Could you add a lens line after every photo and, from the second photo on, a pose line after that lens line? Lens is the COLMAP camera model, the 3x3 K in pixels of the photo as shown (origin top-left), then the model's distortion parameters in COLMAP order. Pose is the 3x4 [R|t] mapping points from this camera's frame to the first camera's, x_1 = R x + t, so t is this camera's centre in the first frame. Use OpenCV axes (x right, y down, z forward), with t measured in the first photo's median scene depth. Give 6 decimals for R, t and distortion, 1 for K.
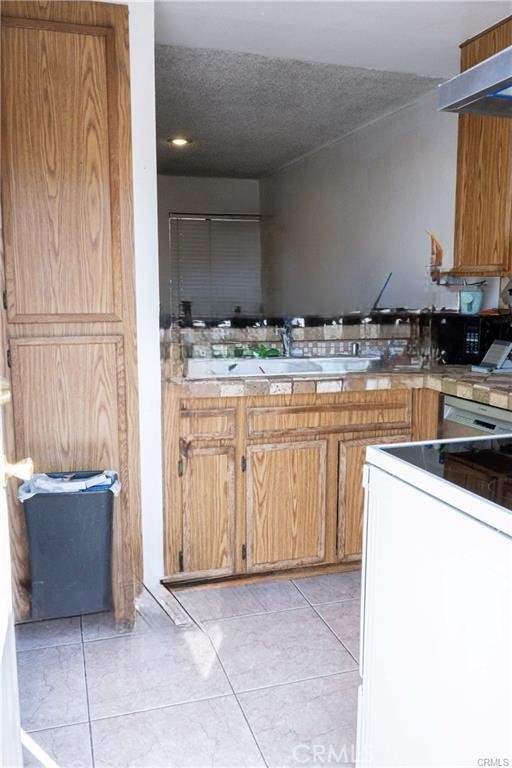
lens RADIAL K [[633.4, 0, 255.8], [0, 633.4, 383.4], [0, 0, 1]] dist [0.002787, 0.002469]
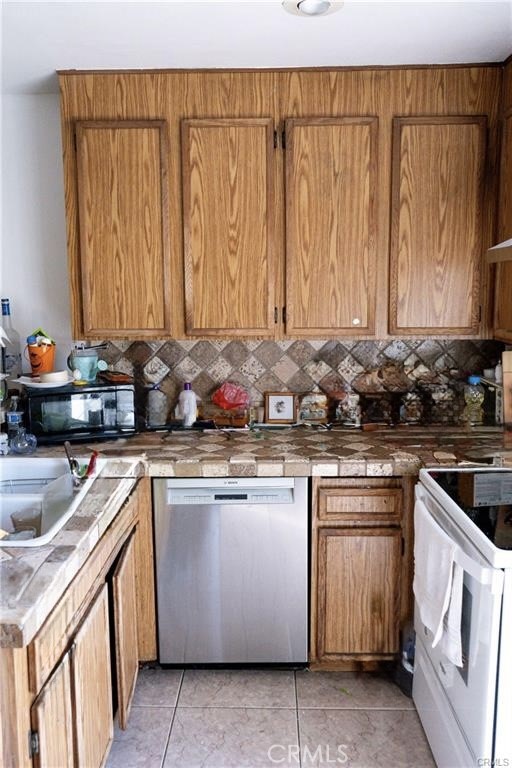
lens RADIAL K [[633.4, 0, 256.5], [0, 633.4, 383.4], [0, 0, 1]] dist [0.002787, 0.002469]
pose [[0.315098, -0.129159, 0.940229, -0.477222], [0.148331, 0.985224, 0.085630, -0.169811], [-0.937396, 0.112483, 0.329601, 0.566858]]
